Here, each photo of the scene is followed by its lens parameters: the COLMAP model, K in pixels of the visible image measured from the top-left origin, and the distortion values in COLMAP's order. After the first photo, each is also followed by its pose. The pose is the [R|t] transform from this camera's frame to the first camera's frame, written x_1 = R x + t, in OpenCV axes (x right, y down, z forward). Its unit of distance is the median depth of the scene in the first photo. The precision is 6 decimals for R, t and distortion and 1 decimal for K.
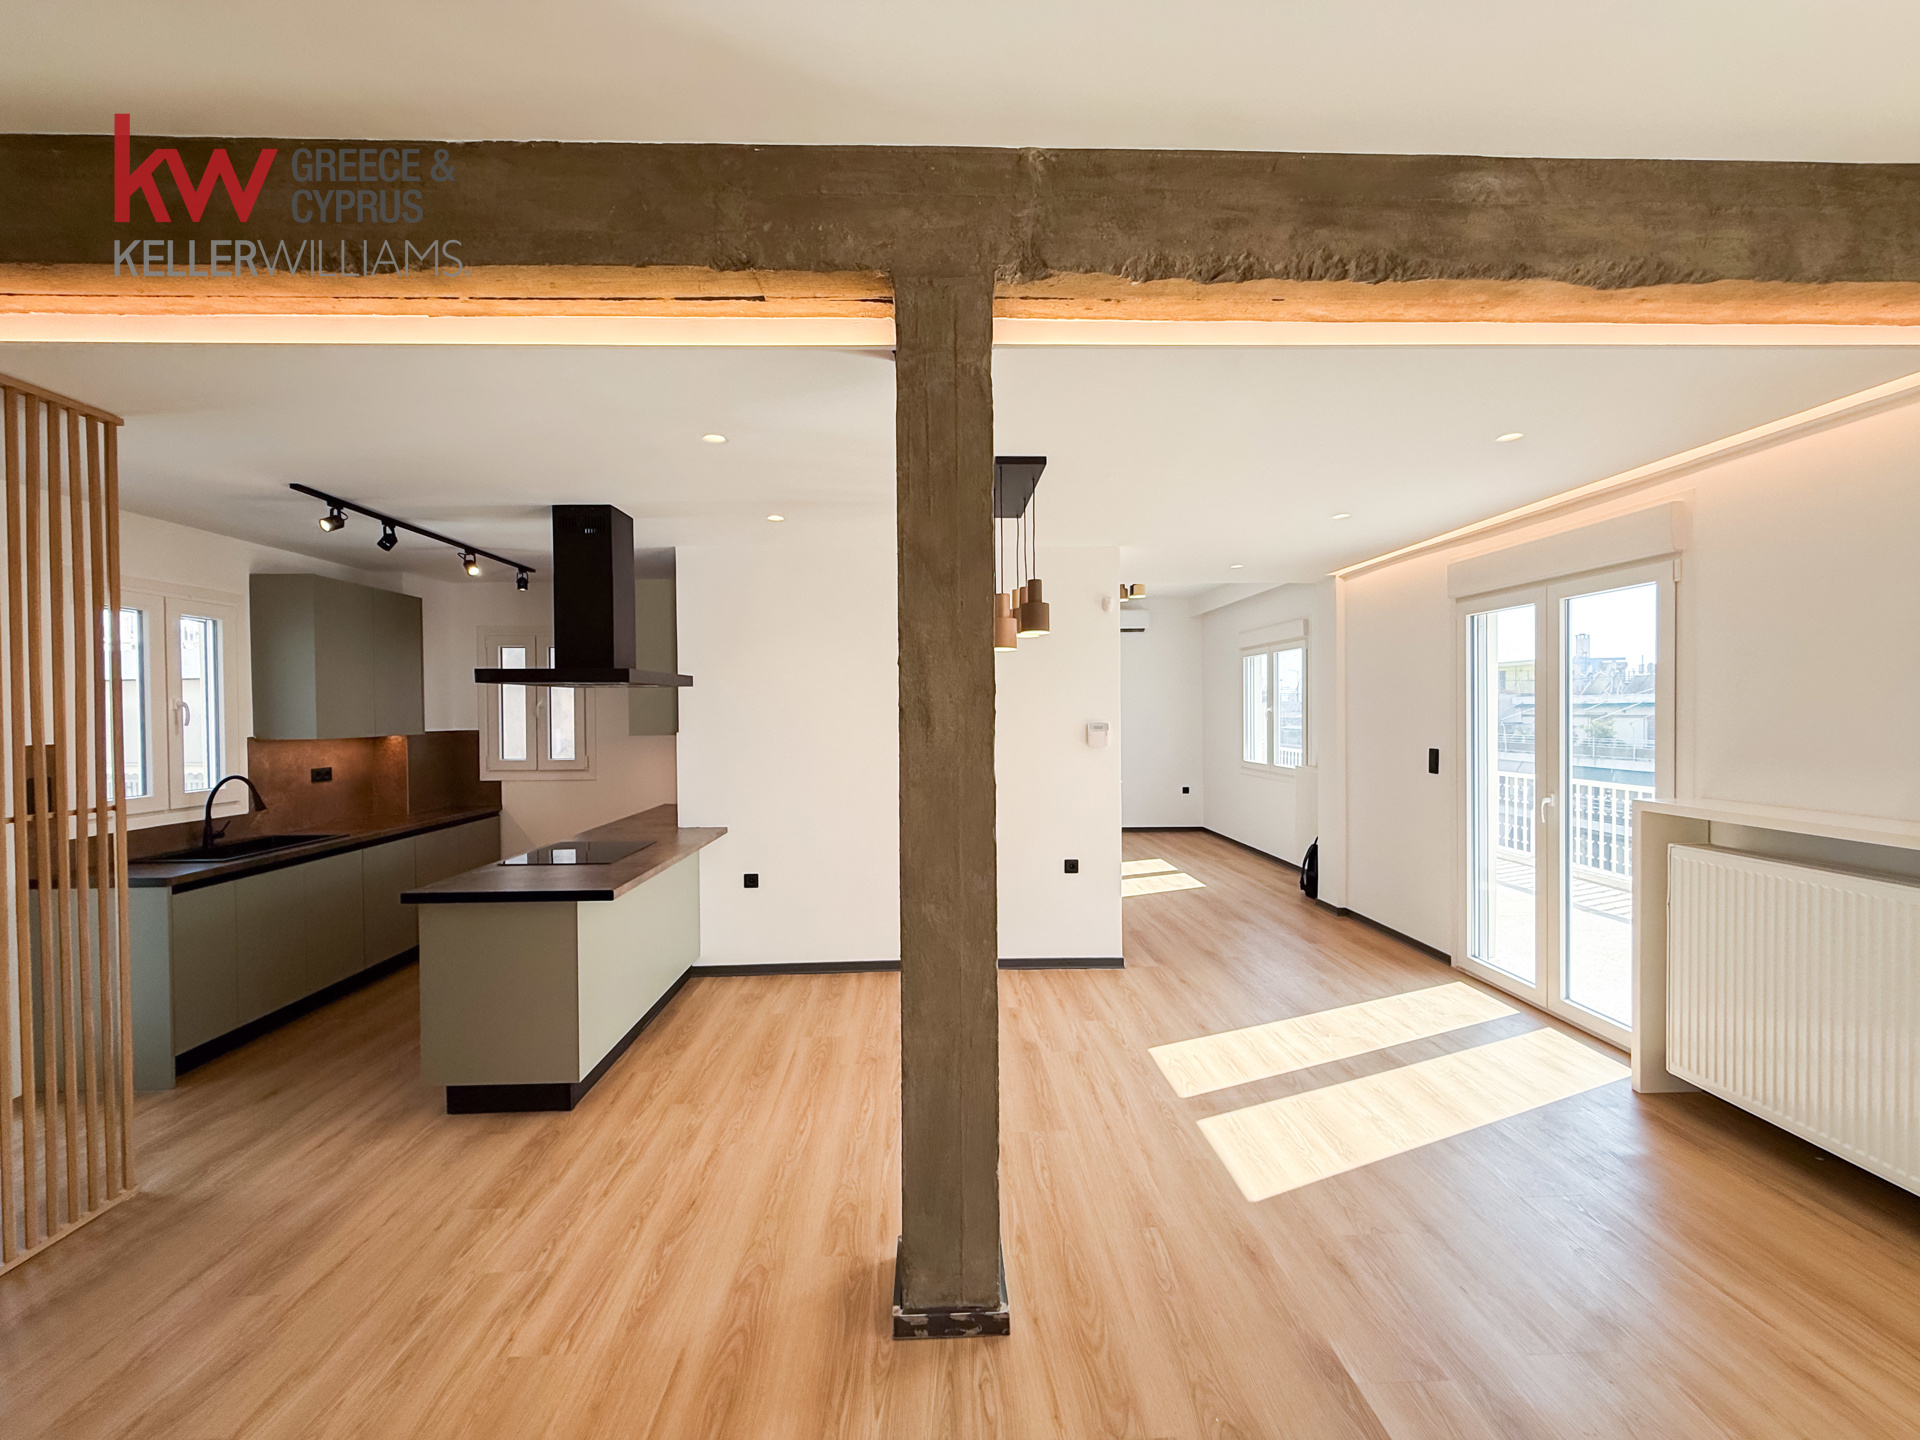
lens RADIAL K [[767.9, 0, 961.0], [0, 767.9, 724.6], [0, 0, 1]] dist [-0.001389, 0.000319]
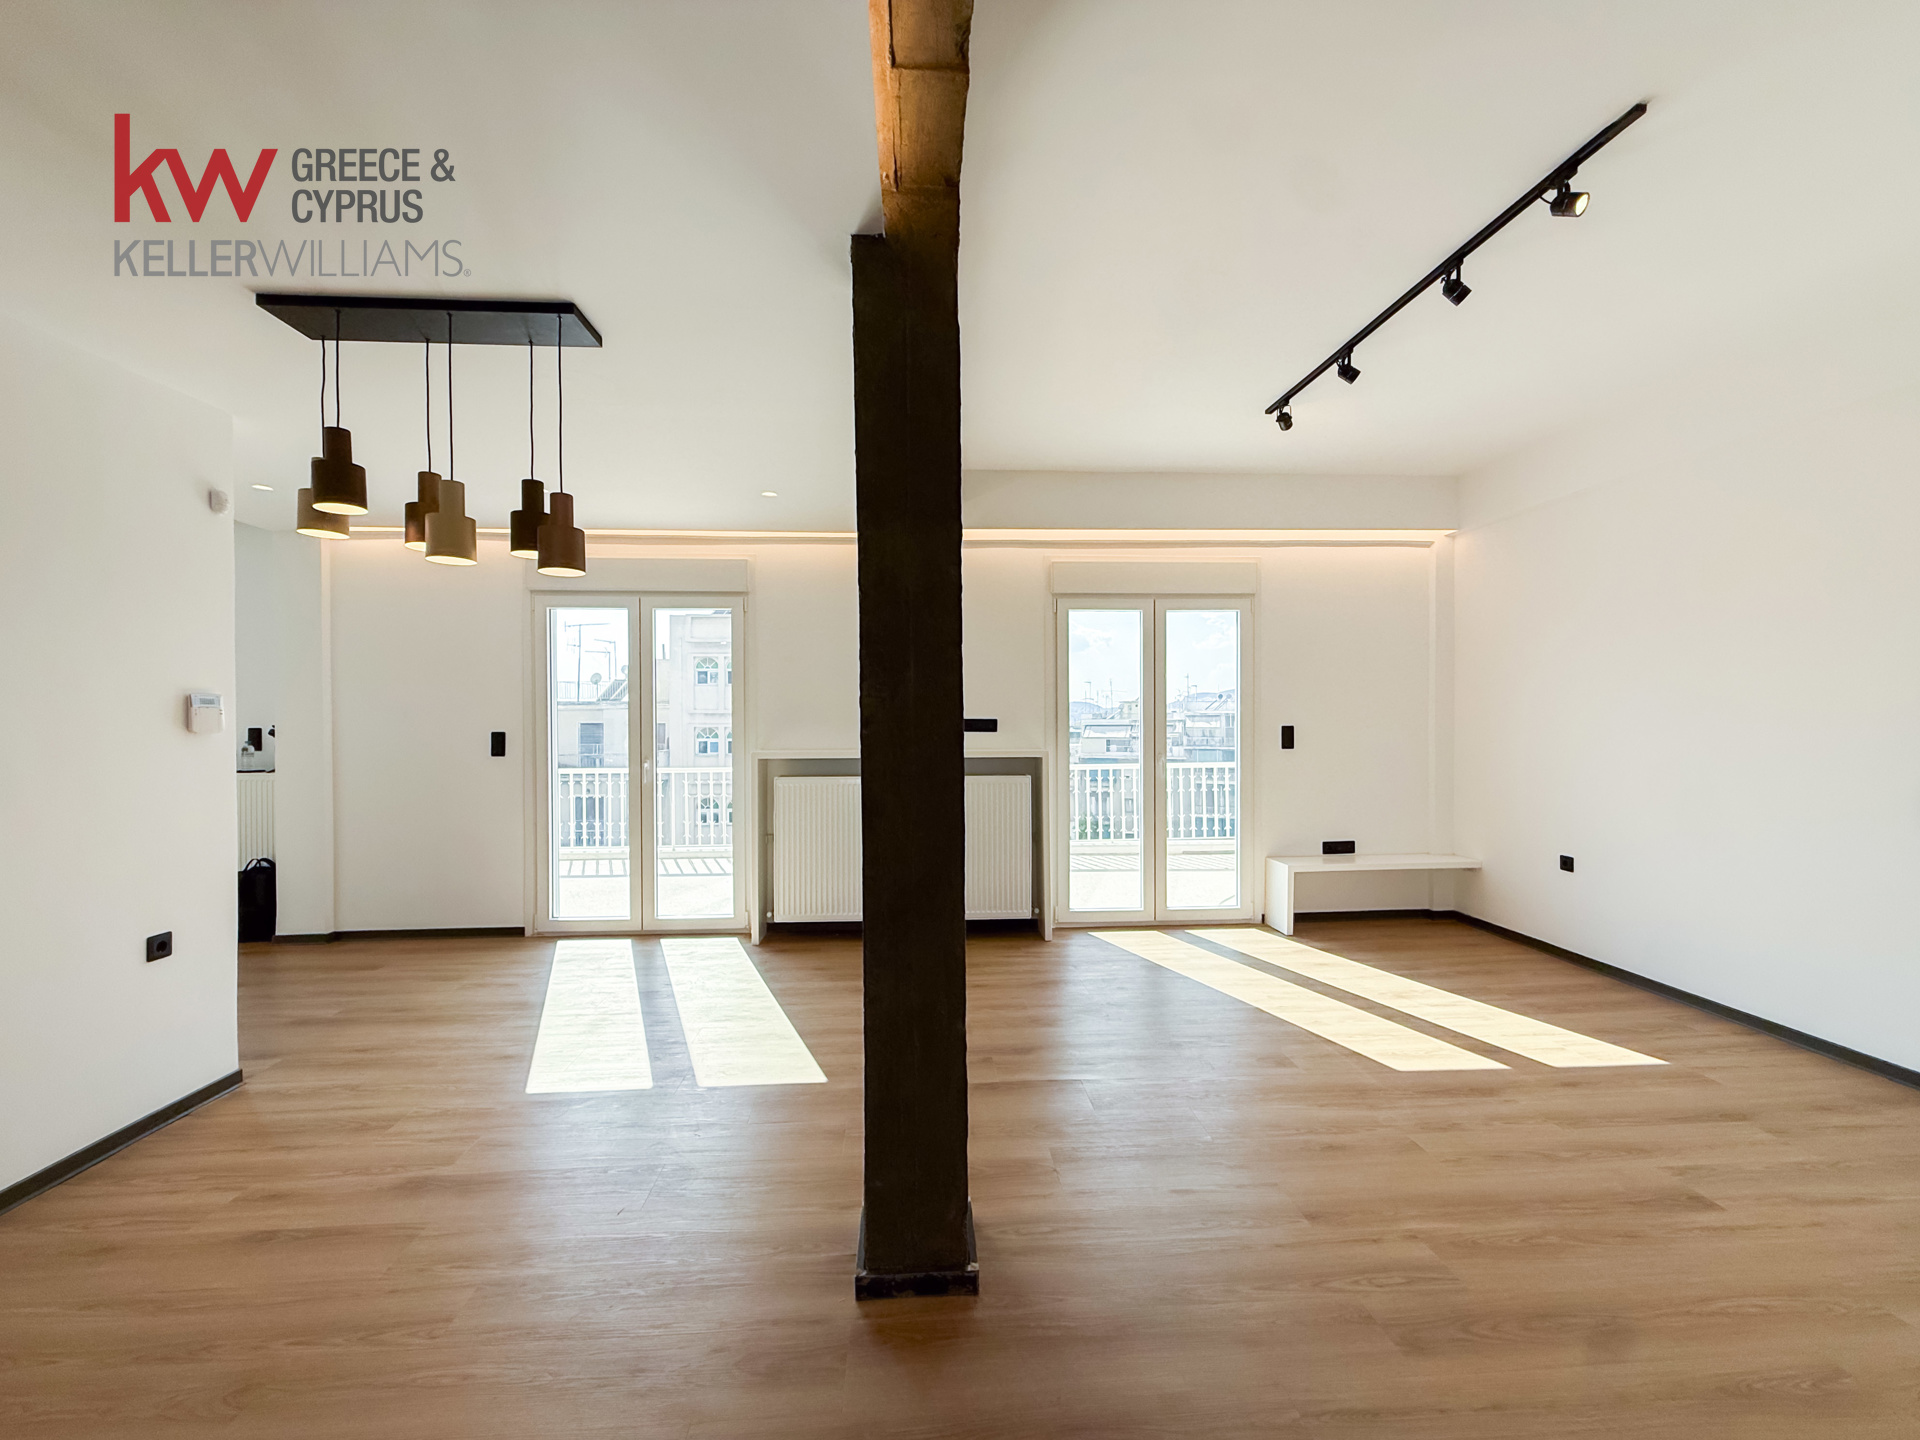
lens RADIAL K [[767.9, 0, 952.6], [0, 767.9, 724.8], [0, 0, 1]] dist [-0.001389, 0.000319]
pose [[-0.013510, -0.003099, 0.999904, -0.618590], [0.019962, 0.999795, 0.003369, 0.044856], [-0.999709, 0.020006, -0.013446, 0.605832]]
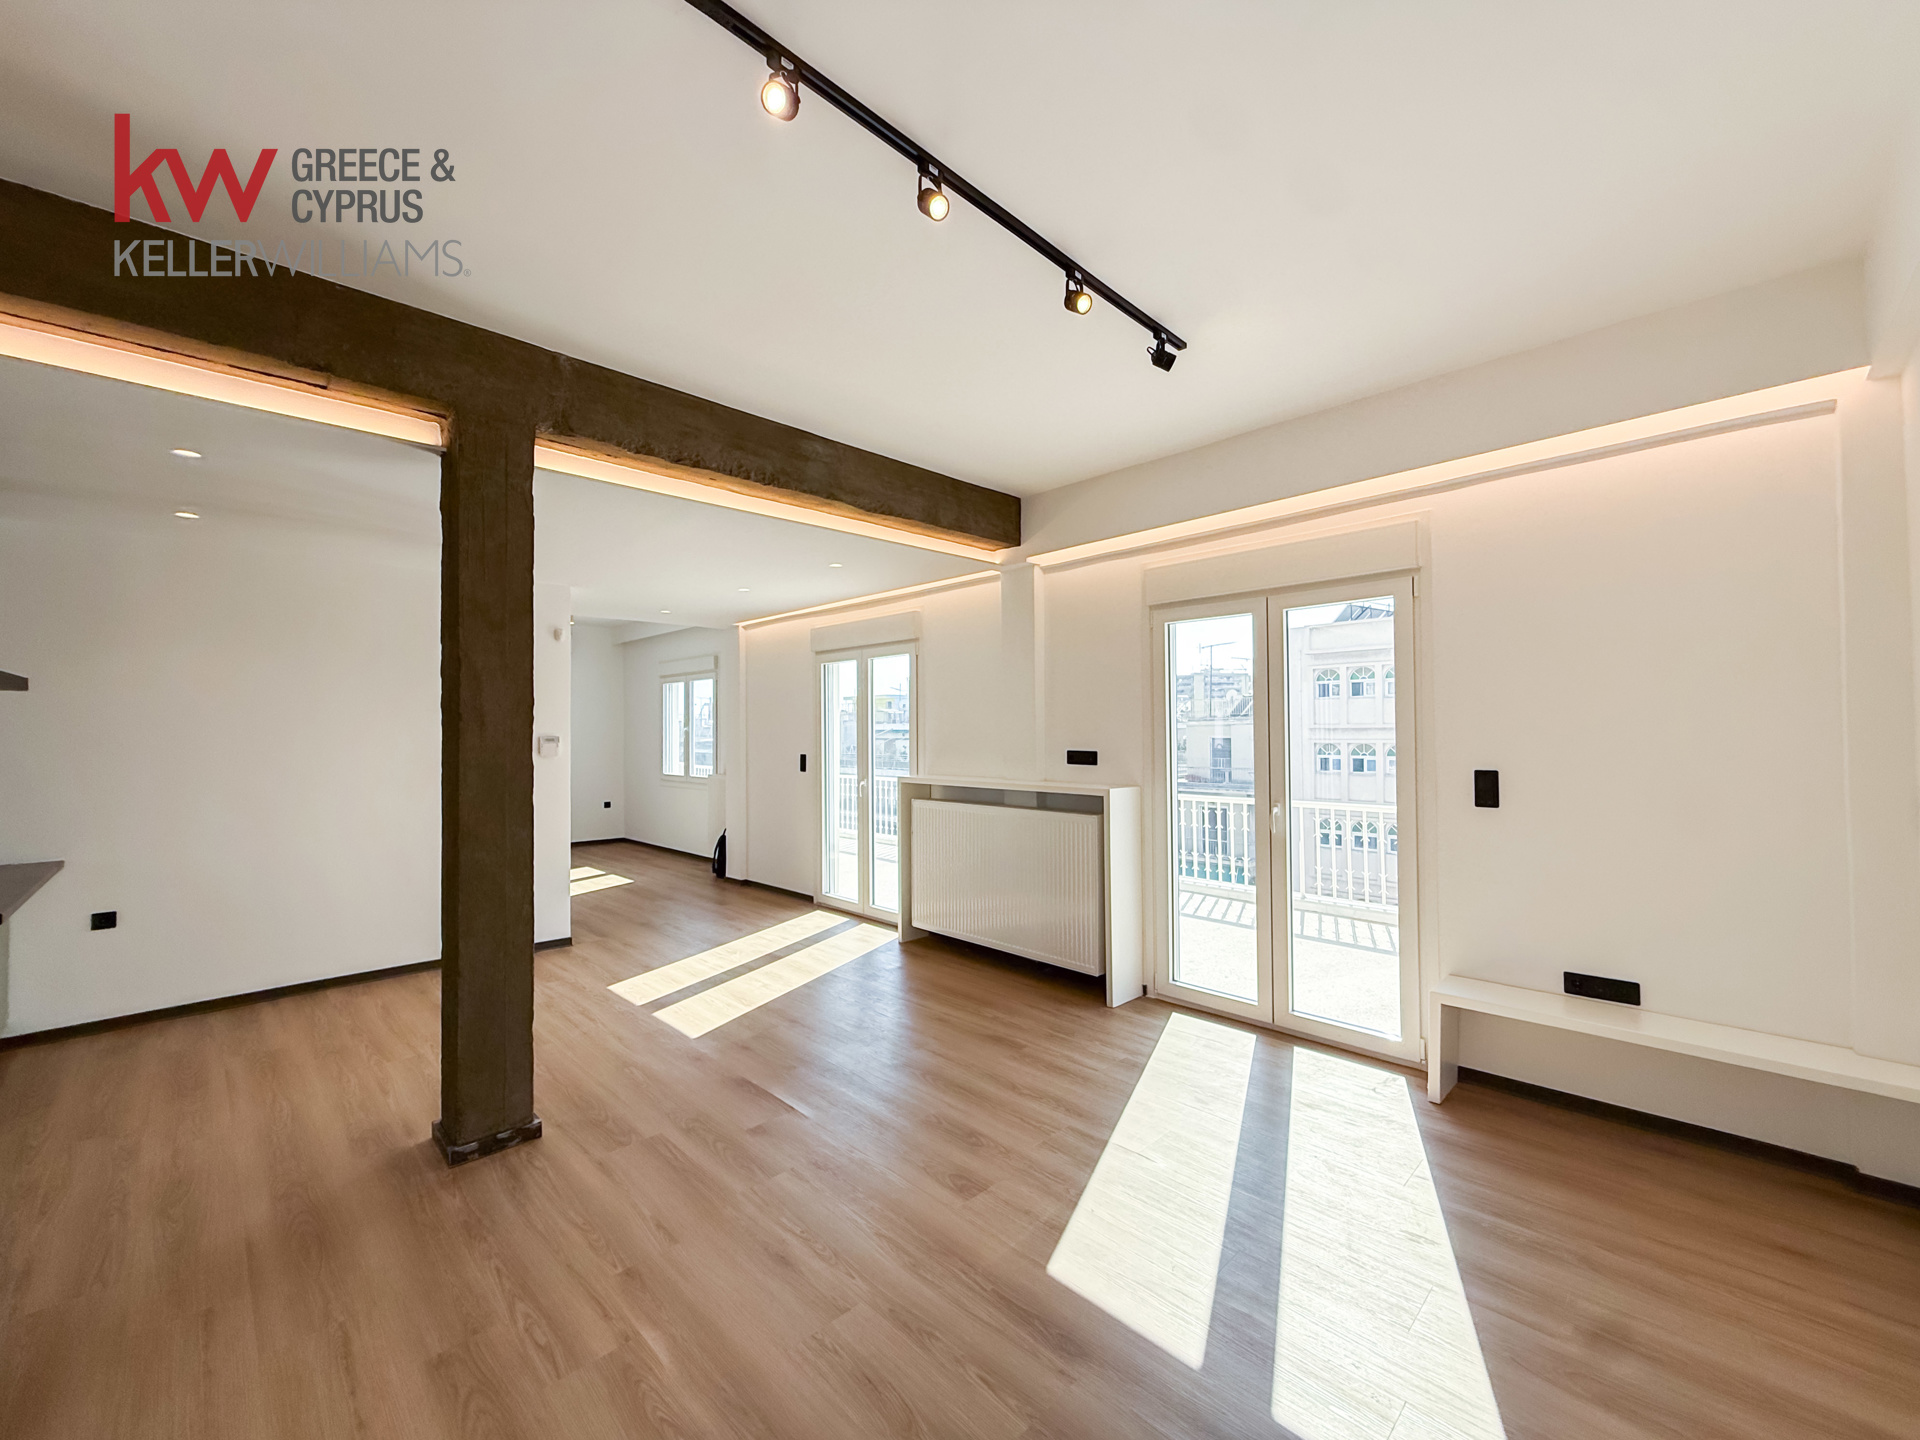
lens RADIAL K [[767.9, 0, 953.2], [0, 767.9, 723.2], [0, 0, 1]] dist [-0.001389, 0.000319]
pose [[0.742230, 0.011938, 0.670039, -0.206750], [0.010342, 0.999518, -0.029264, 0.027763], [-0.670066, 0.028650, 0.741748, -0.384851]]
